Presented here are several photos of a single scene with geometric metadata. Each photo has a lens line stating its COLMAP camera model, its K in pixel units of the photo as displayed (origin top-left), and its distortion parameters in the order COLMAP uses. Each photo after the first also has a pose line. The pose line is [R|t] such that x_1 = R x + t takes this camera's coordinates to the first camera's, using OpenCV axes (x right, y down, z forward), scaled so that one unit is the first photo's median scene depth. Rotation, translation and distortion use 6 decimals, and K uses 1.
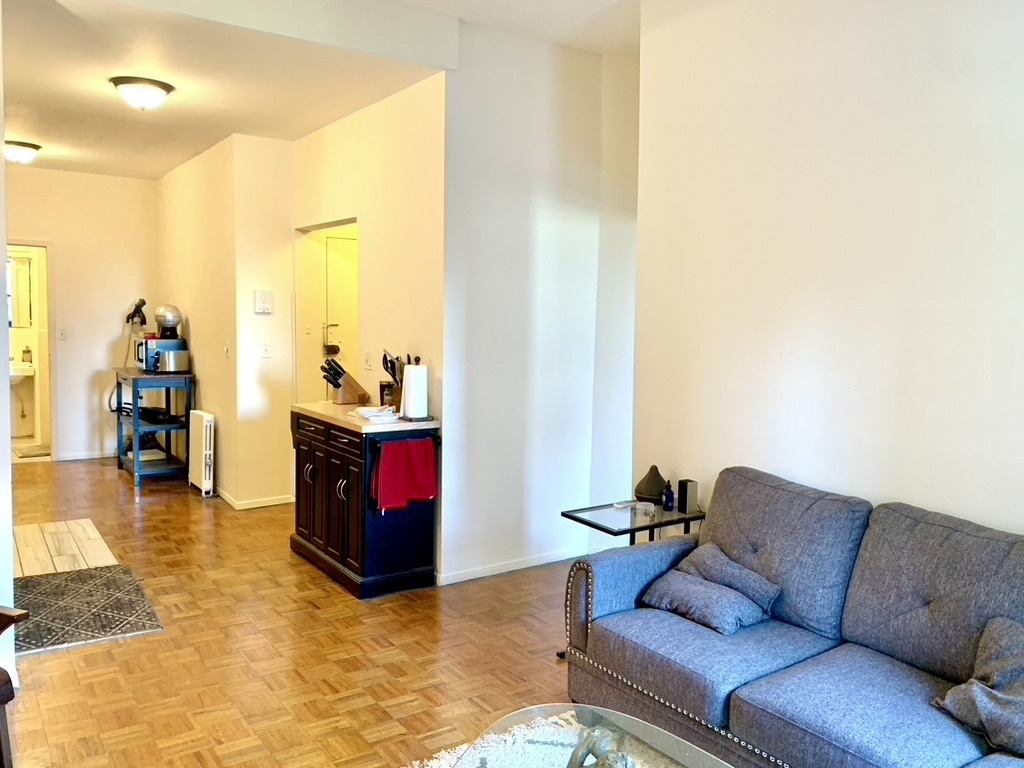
lens RADIAL K [[814.4, 0, 512.0], [0, 814.4, 384.0], [0, 0, 1]] dist [-0.000453, -0.000542]
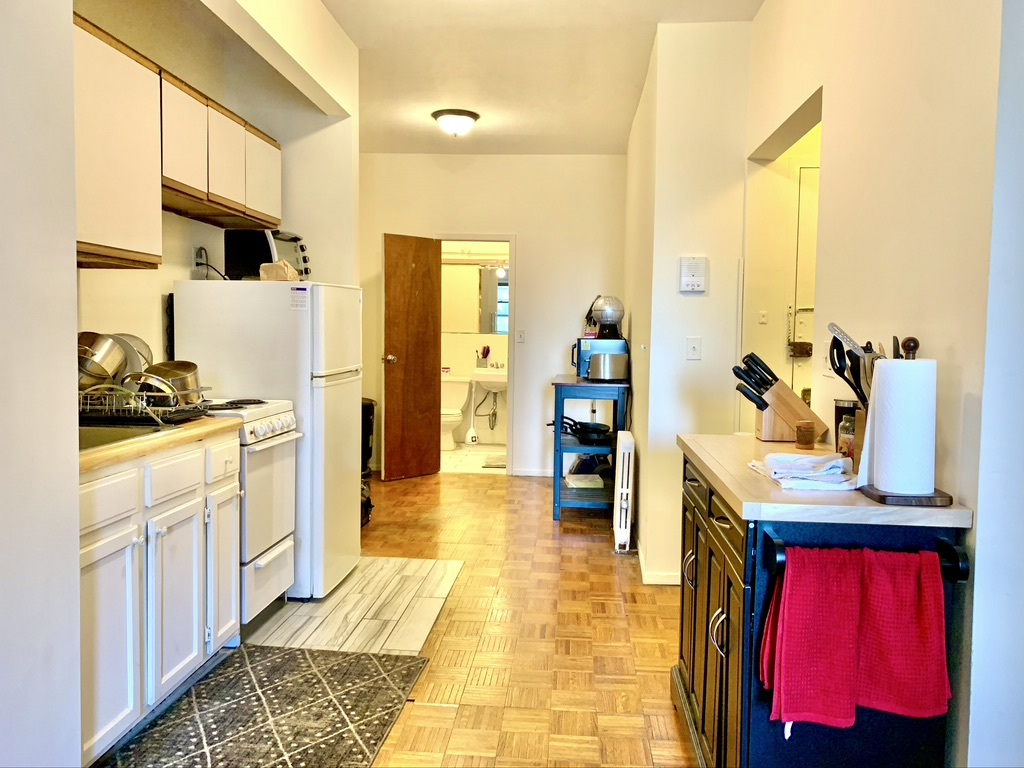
lens RADIAL K [[772.6, 0, 512.5], [0, 772.6, 372.3], [0, 0, 1]] dist [-0.008470, -0.004498]
pose [[0.776430, 0.022862, -0.629788, -0.028644], [-0.050041, 0.998423, -0.025449, 0.001688], [0.628213, 0.051274, 0.776350, 0.550644]]
